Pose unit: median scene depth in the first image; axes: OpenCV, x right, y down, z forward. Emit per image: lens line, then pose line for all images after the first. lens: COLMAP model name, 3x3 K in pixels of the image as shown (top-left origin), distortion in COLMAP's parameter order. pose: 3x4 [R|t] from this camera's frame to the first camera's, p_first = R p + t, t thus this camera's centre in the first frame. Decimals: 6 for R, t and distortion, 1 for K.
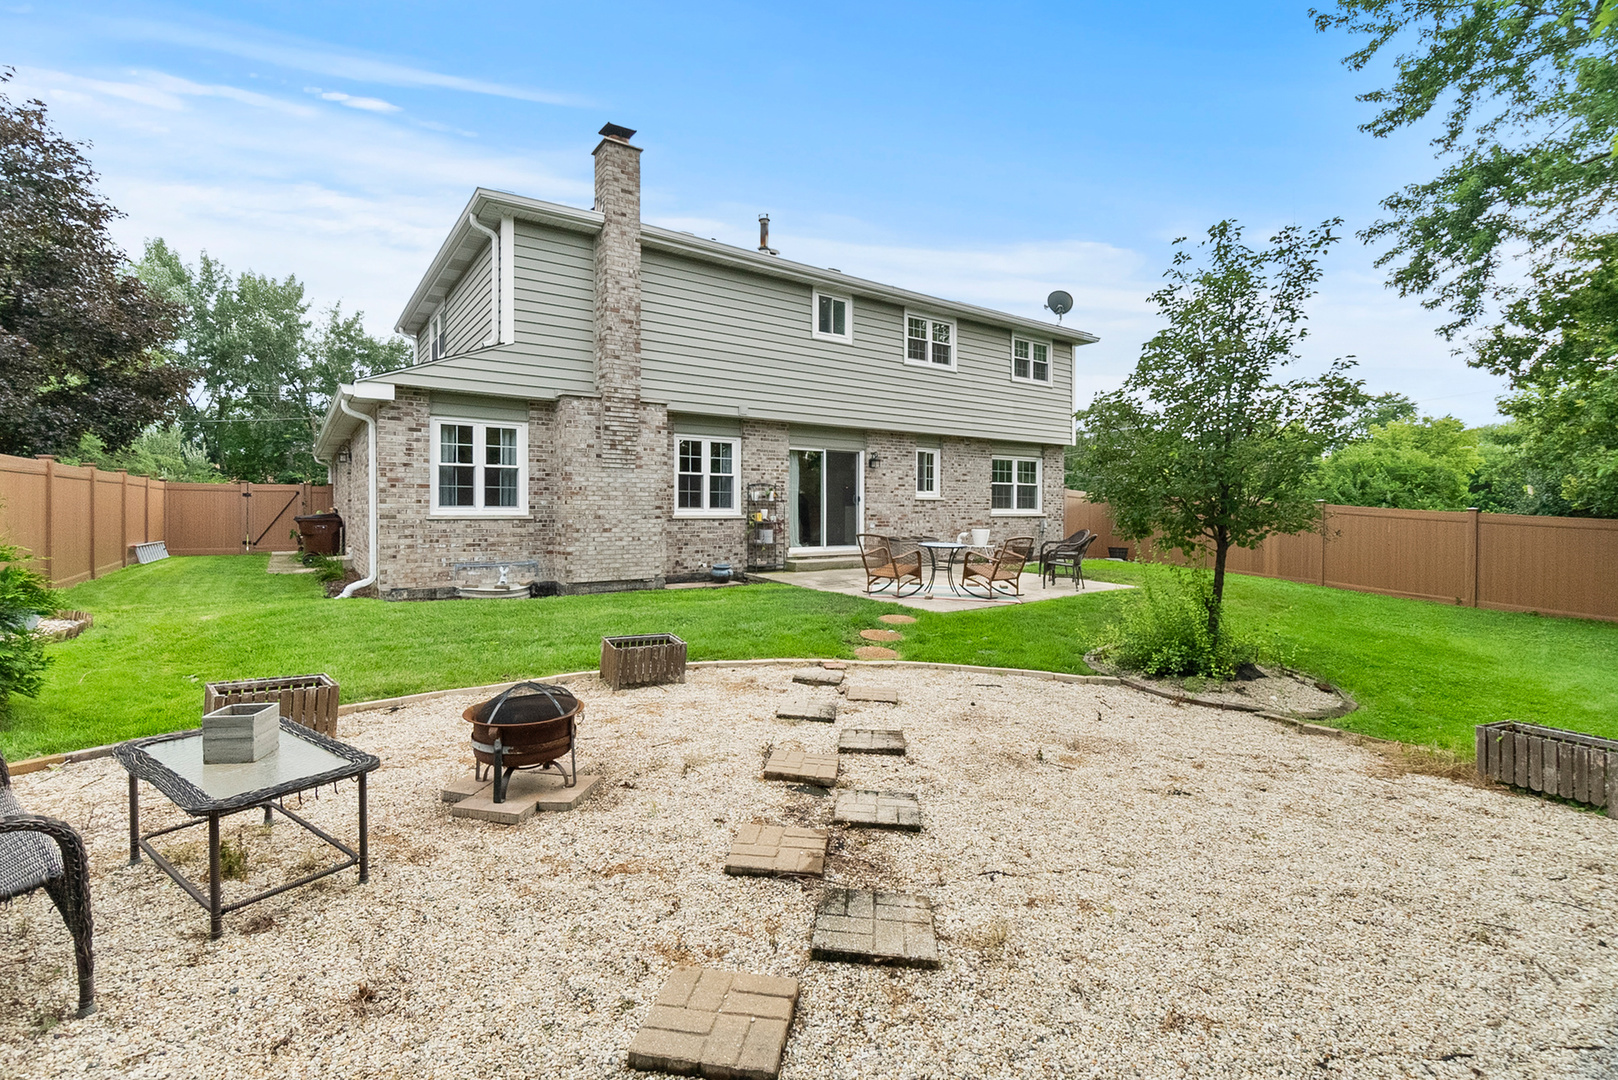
lens RADIAL K [[725.6, 0, 808.9], [0, 725.6, 518.7], [0, 0, 1]] dist [0.020693, 0.000236]
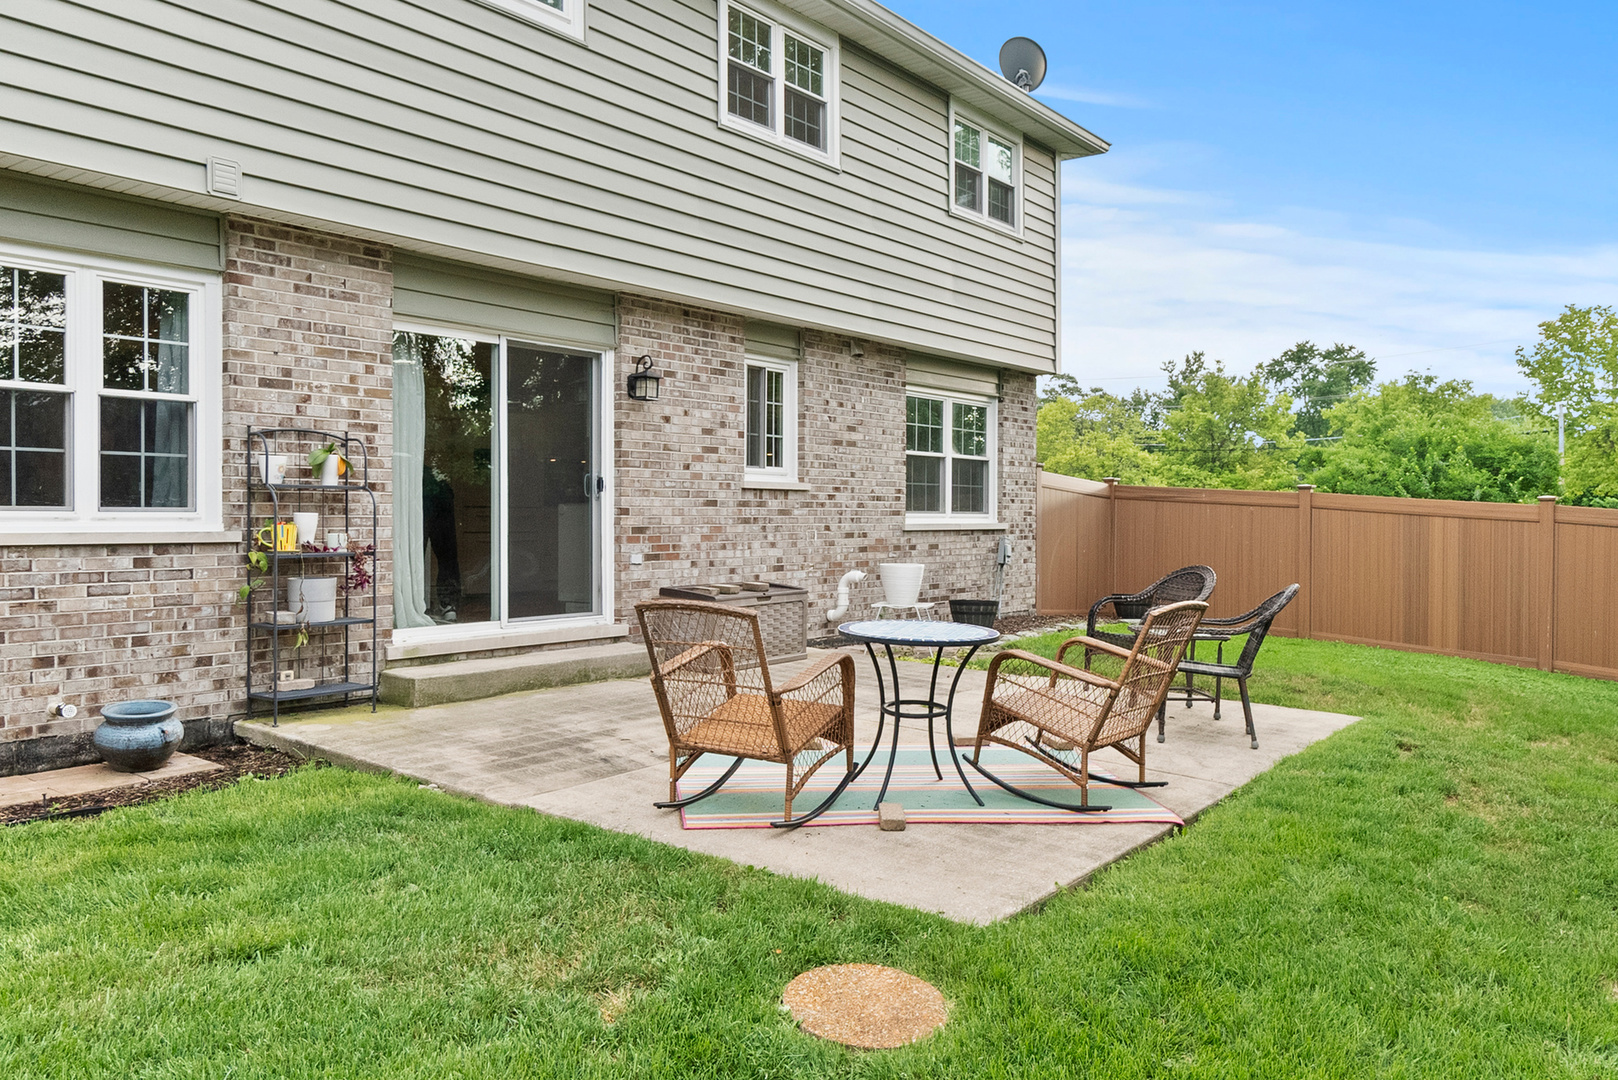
lens RADIAL K [[1201.3, 0, 809.0], [0, 1201.3, 540.0], [0, 0, 1]] dist [-0.017416, 0.003047]
pose [[0.959877, -0.004348, 0.280387, 0.001356], [0.001813, 0.999955, 0.009300, -0.004828], [-0.280415, -0.008419, 0.959842, 0.396494]]
